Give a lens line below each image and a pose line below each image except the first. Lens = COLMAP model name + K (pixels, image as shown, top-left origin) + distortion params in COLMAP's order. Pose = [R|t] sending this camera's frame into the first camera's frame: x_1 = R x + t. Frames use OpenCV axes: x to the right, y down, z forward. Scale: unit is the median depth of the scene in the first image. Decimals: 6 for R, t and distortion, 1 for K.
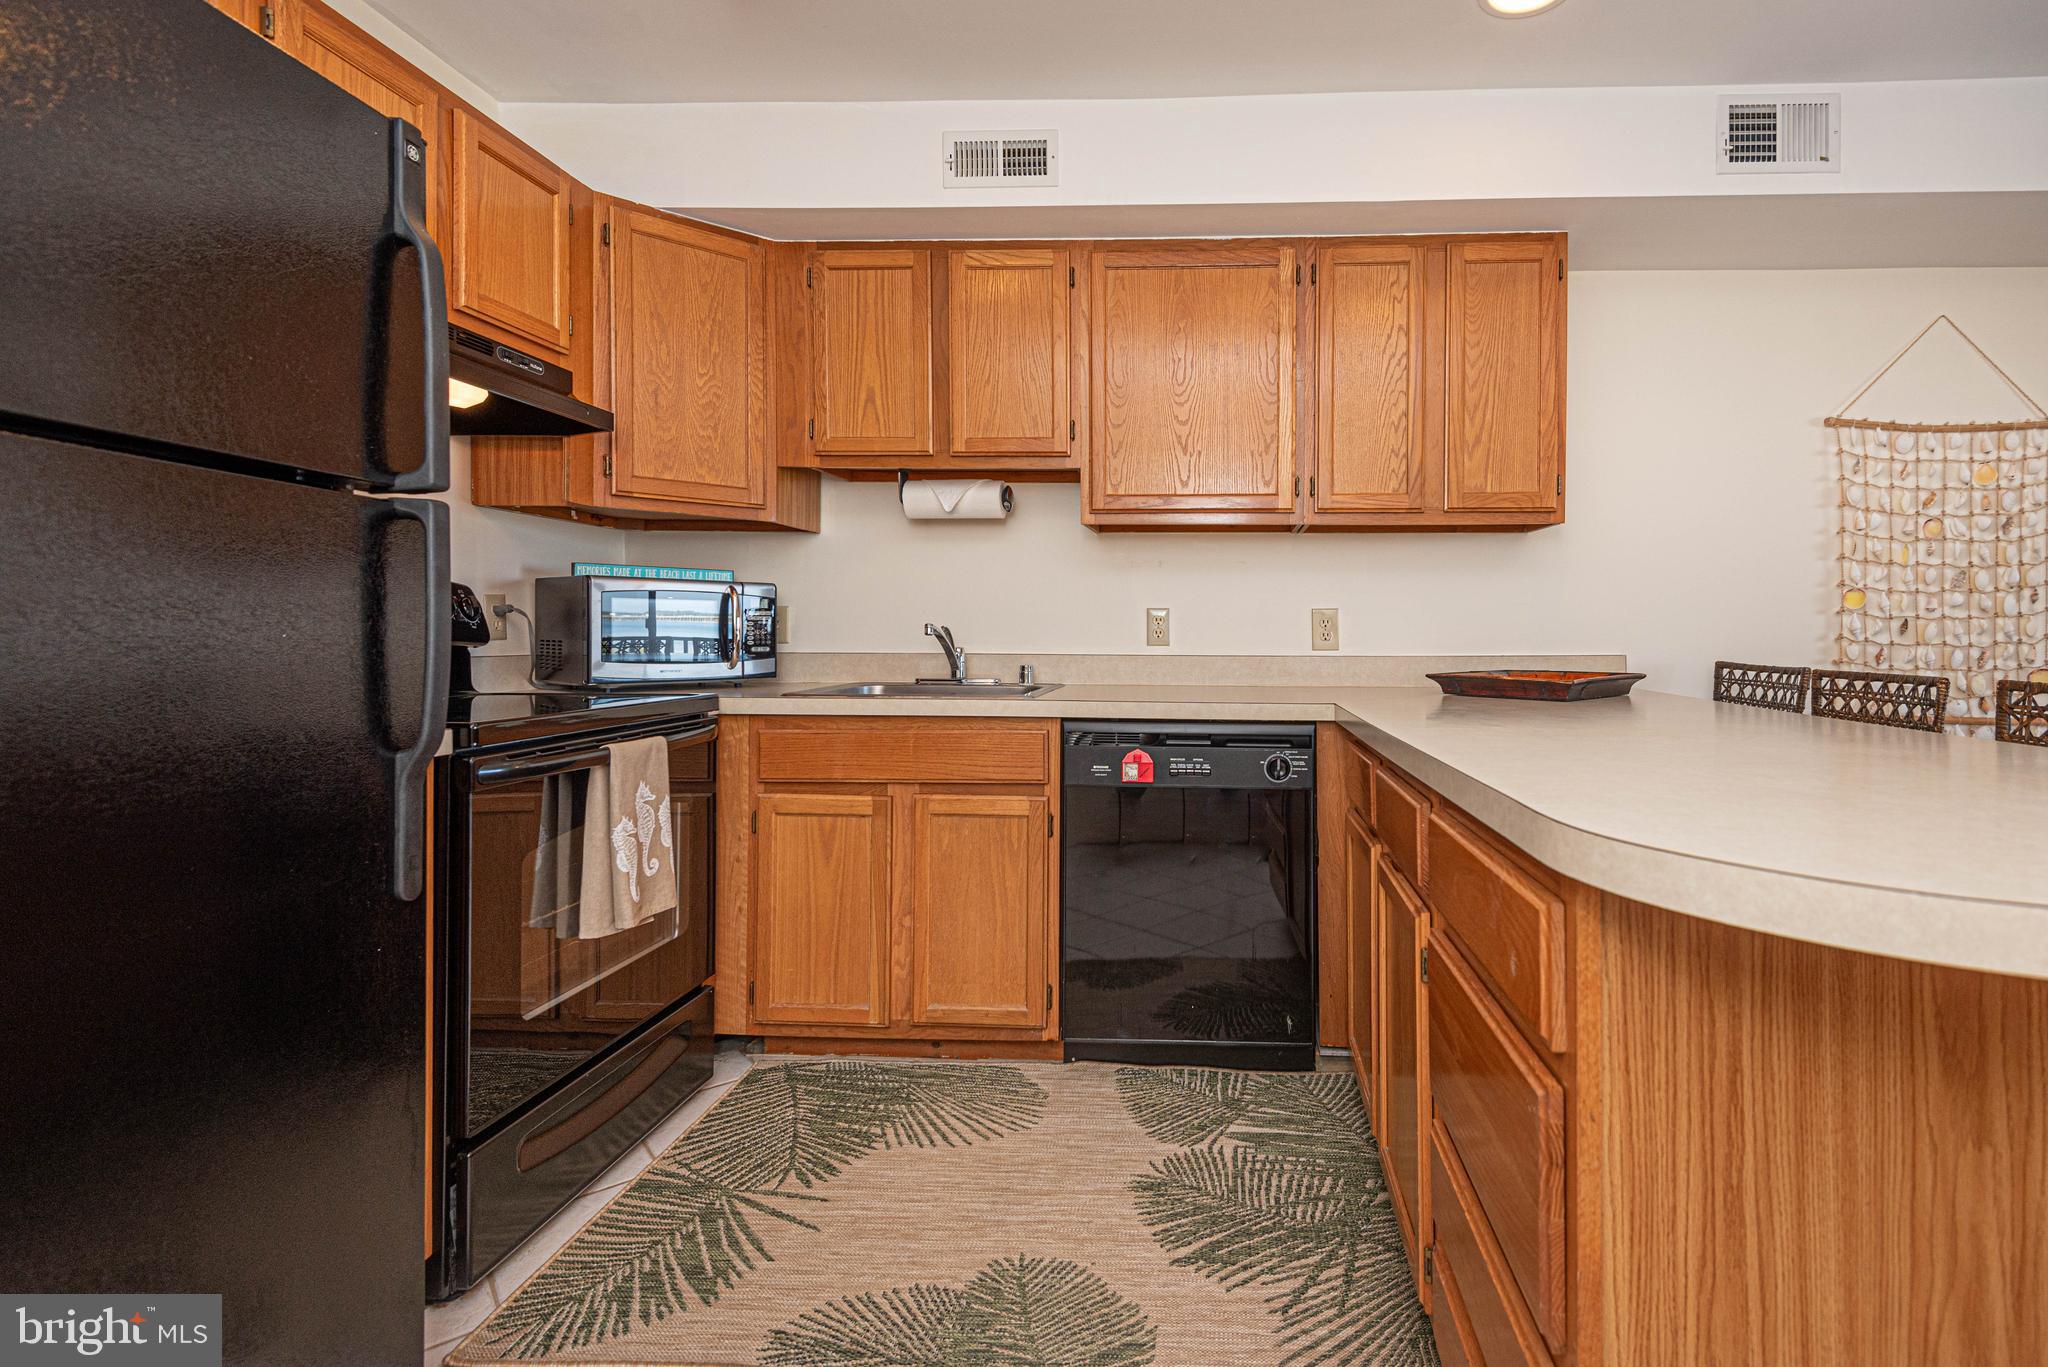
lens RADIAL K [[981.3, 0, 1169.1], [0, 981.3, 638.6], [0, 0, 1]] dist [0.023222, -0.012870]
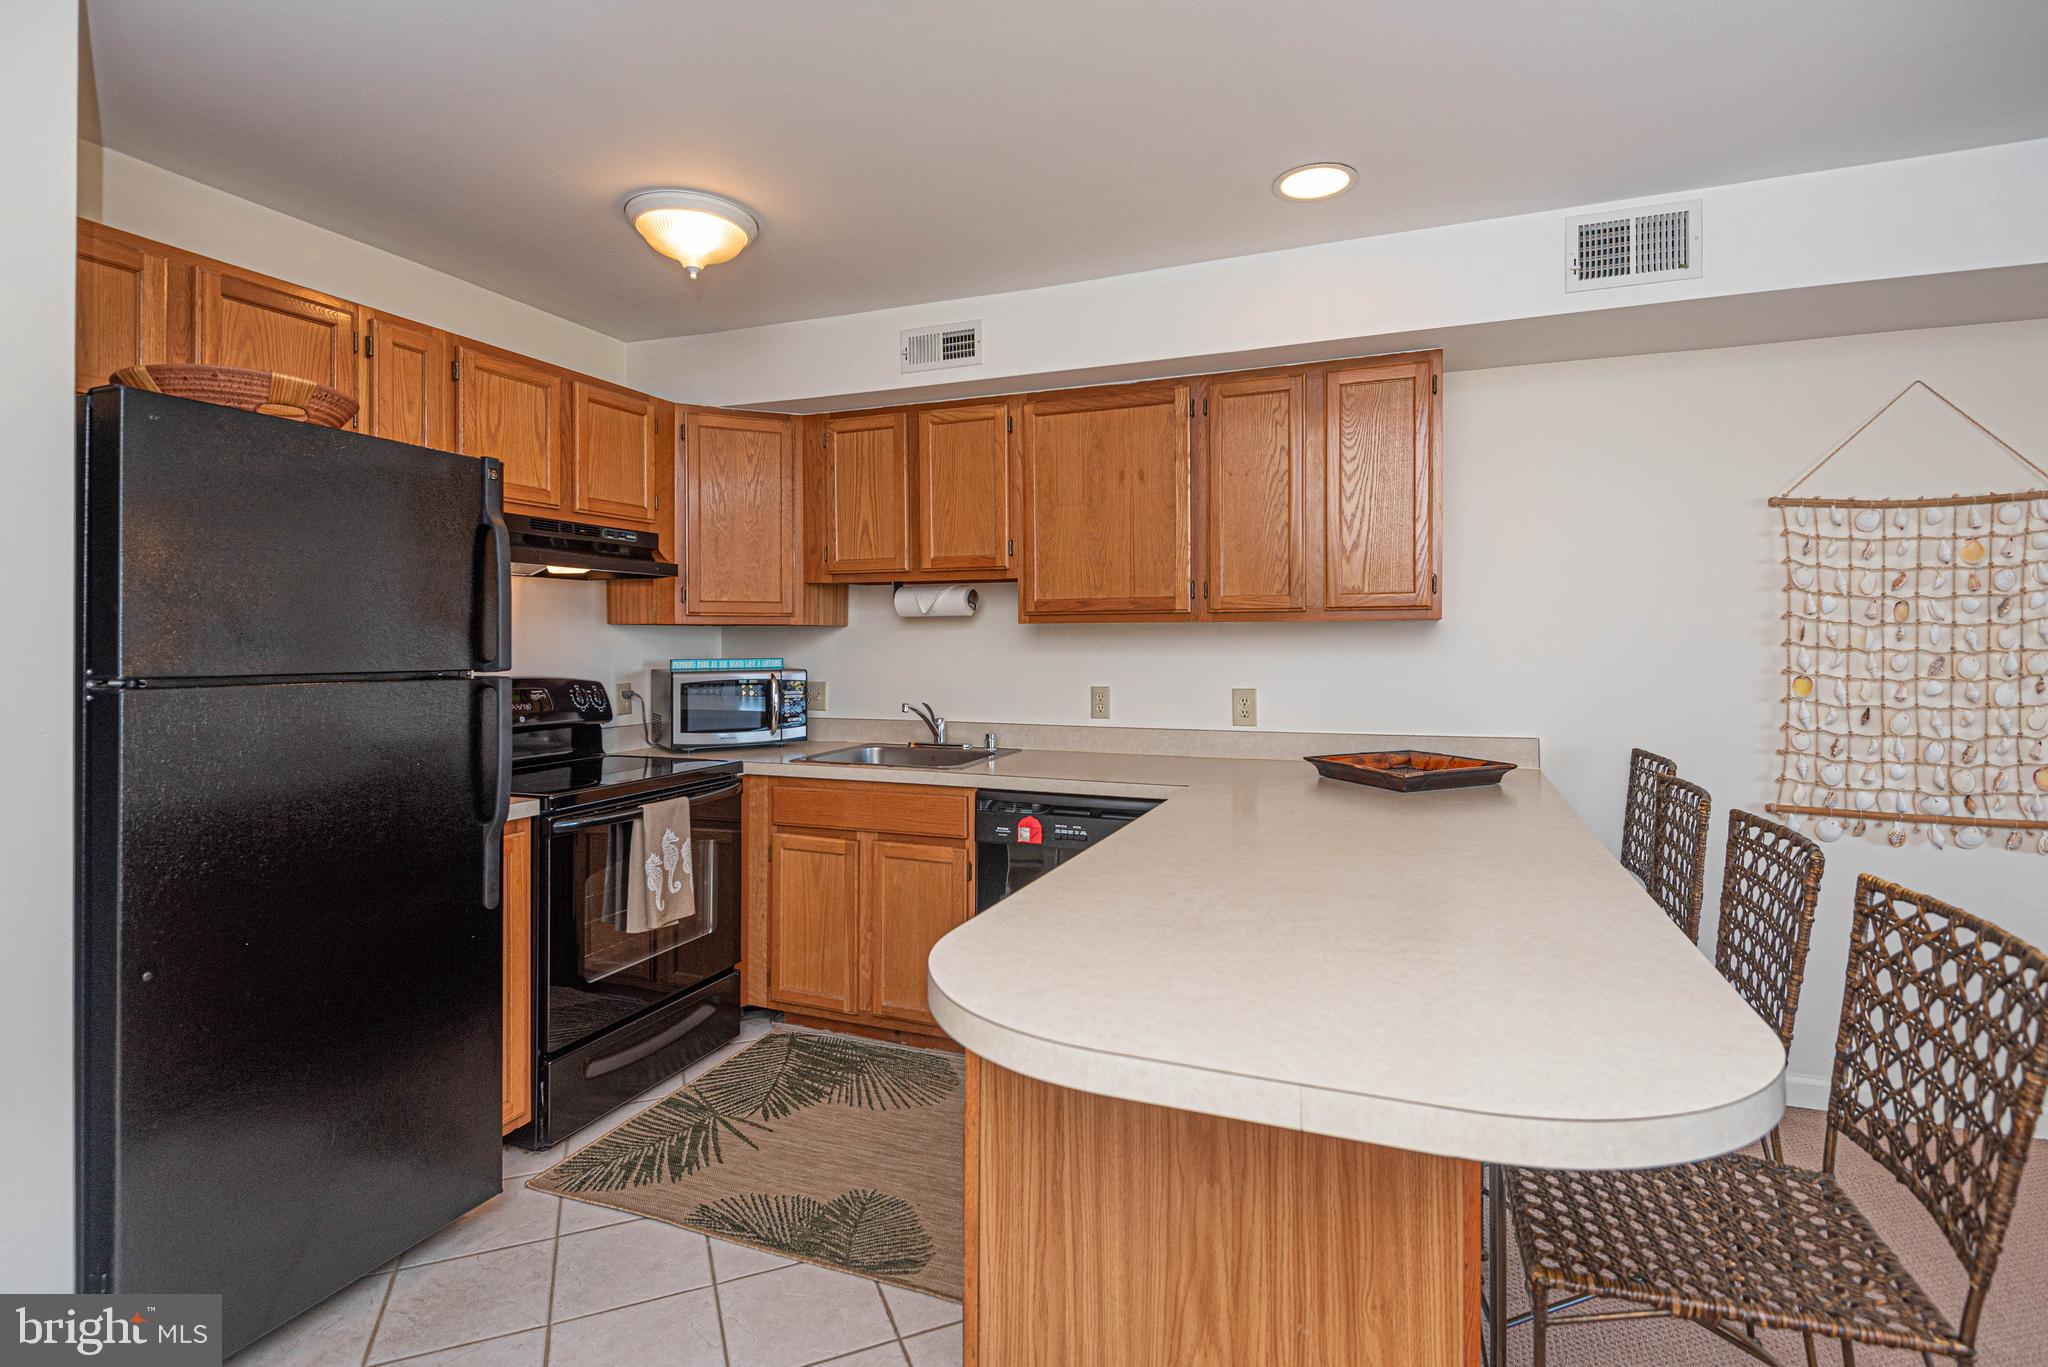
lens RADIAL K [[963.3, 0, 1025.1], [0, 963.3, 647.9], [0, 0, 1]] dist [0.019738, -0.015403]
pose [[0.946348, -0.003758, -0.323128, 0.333312], [0.003944, 0.999992, -0.000080, -0.093994], [0.323126, -0.001199, 0.946355, -0.149477]]
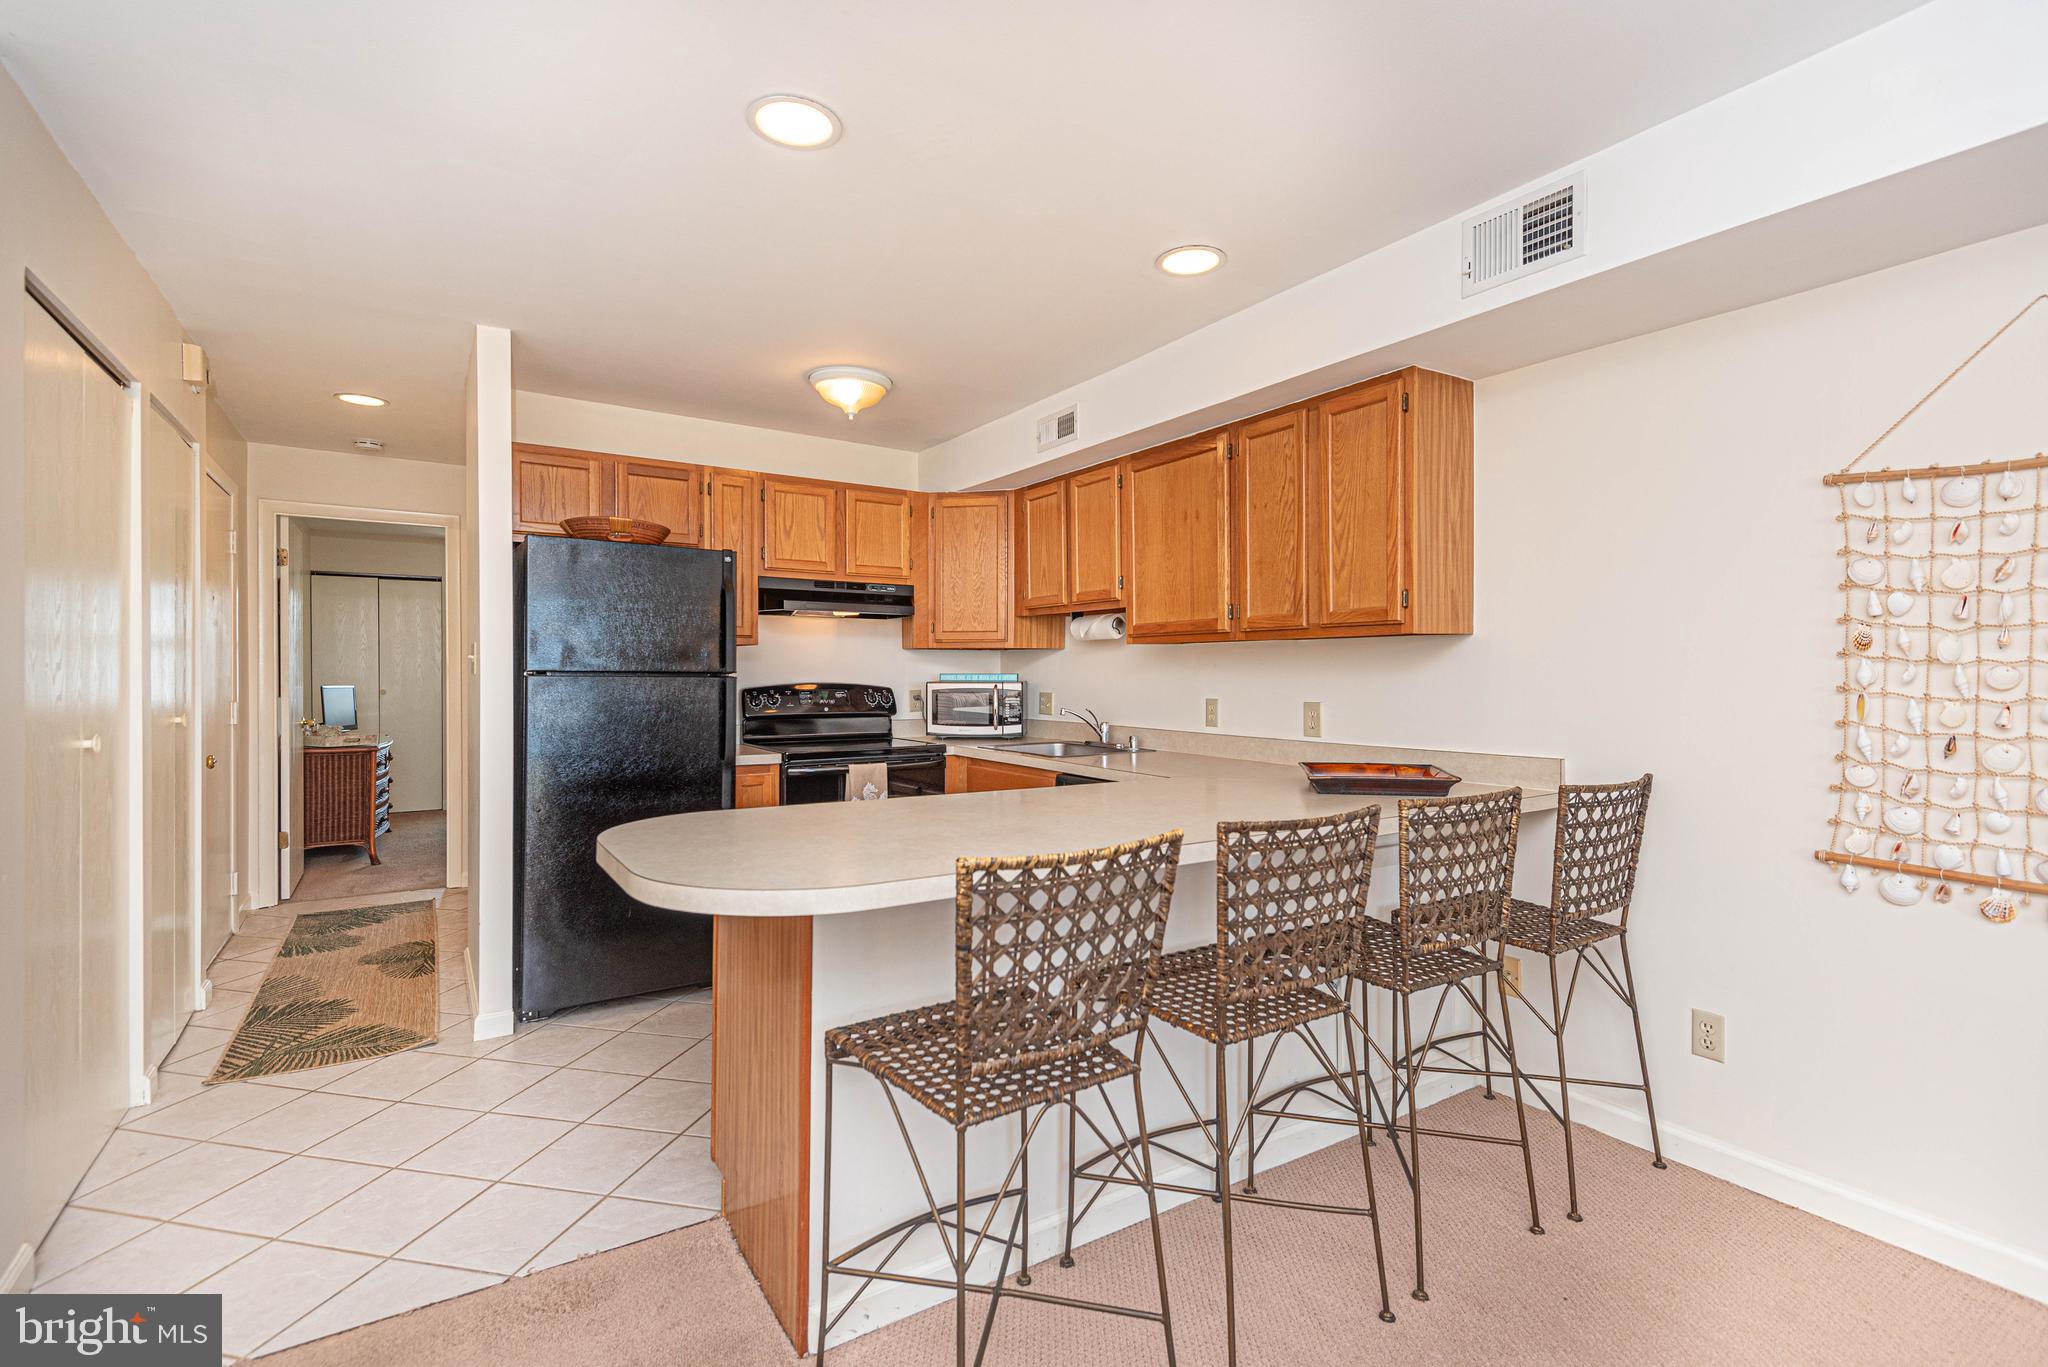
lens RADIAL K [[930.6, 0, 1024.0], [0, 930.6, 683.5], [0, 0, 1]] dist [0.035395, -0.022057]
pose [[0.580182, 0.006972, -0.814457, 1.066852], [-0.007152, 0.999968, 0.003465, -0.066426], [0.814456, 0.003814, 0.580213, 0.057904]]
